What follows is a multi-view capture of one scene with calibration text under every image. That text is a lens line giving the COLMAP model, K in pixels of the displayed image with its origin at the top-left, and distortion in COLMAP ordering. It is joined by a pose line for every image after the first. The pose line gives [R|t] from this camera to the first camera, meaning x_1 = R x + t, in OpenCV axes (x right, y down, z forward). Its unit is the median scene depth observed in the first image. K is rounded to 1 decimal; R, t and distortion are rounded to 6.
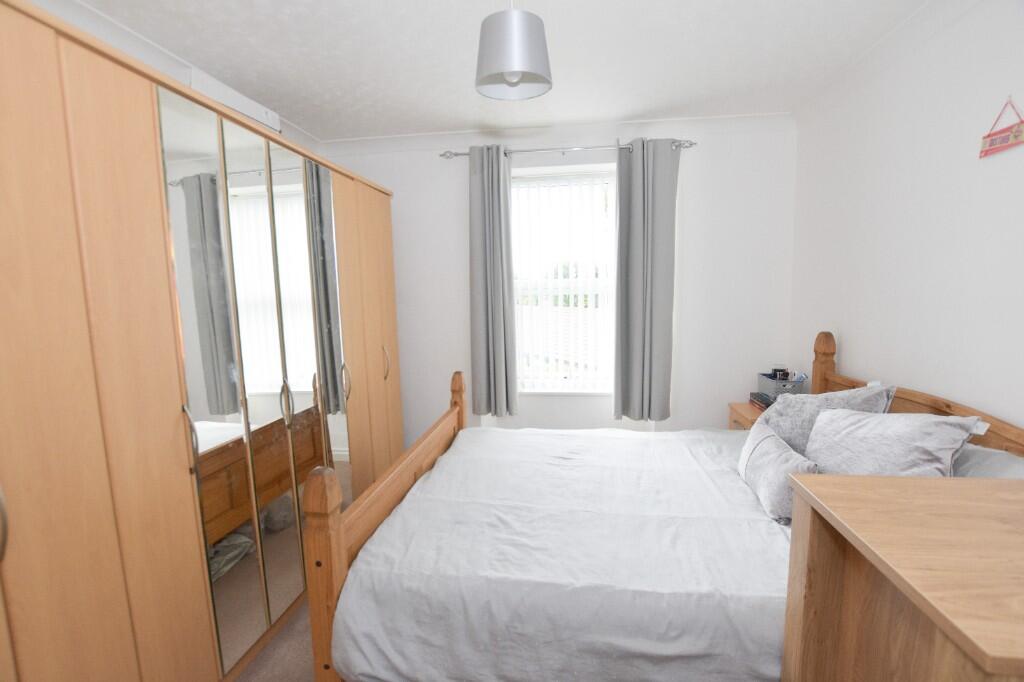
lens RADIAL K [[464.2, 0, 517.3], [0, 464.2, 343.9], [0, 0, 1]] dist [-0.026715, -0.000364]
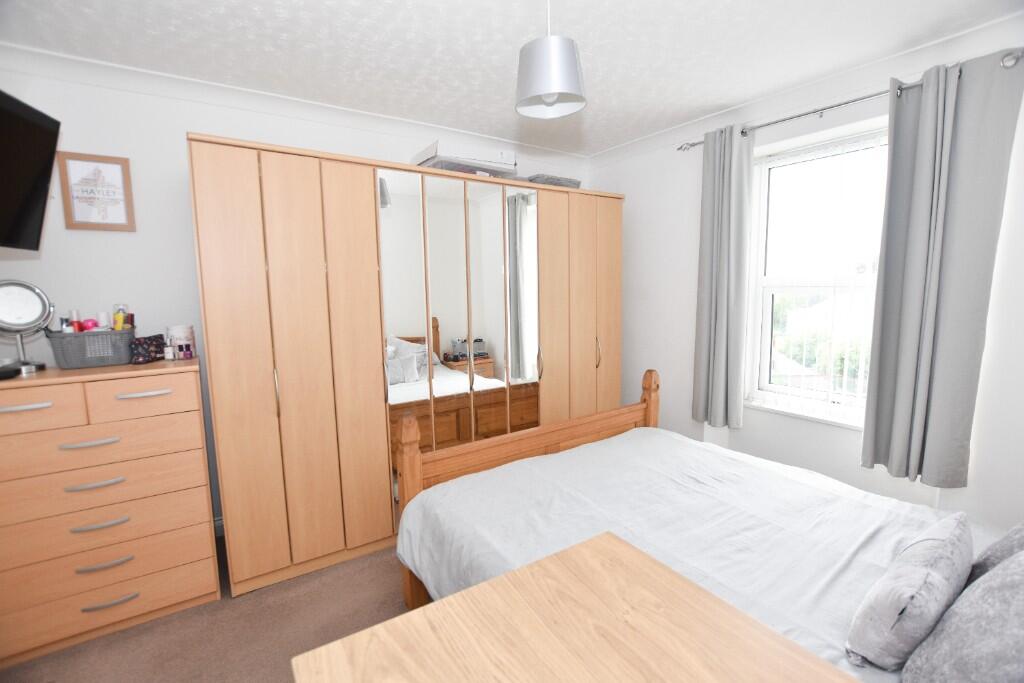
lens RADIAL K [[464.2, 0, 522.5], [0, 464.2, 343.6], [0, 0, 1]] dist [-0.026715, -0.000364]
pose [[0.668452, 0.100491, -0.736935, 0.383685], [-0.083235, 0.994713, 0.060142, -0.030992], [0.739083, 0.021136, 0.673283, 0.113011]]
